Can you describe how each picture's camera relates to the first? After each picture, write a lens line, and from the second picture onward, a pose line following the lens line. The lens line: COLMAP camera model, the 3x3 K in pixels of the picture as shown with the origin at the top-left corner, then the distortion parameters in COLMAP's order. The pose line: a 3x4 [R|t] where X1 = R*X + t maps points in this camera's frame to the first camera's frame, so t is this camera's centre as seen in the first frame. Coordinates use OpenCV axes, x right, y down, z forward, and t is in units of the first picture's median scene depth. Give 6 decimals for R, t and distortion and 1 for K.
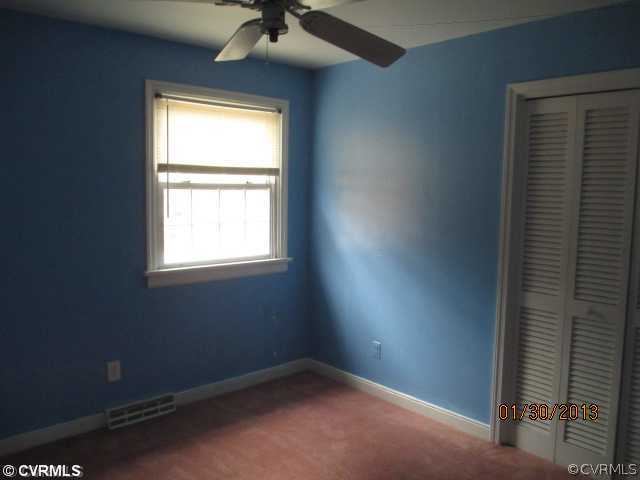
lens RADIAL K [[530.1, 0, 320.0], [0, 530.1, 240.0], [0, 0, 1]] dist [0.002065, 0.009863]
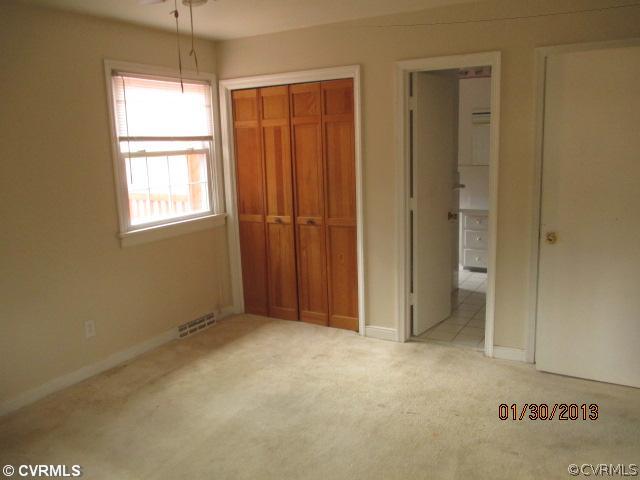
lens RADIAL K [[530.1, 0, 320.0], [0, 530.1, 240.0], [0, 0, 1]] dist [0.002065, 0.009863]
pose [[0.953984, -0.106579, 0.280276, -0.243572], [0.087111, 0.992895, 0.081059, 0.020826], [-0.286924, -0.052913, 0.956491, -0.204554]]
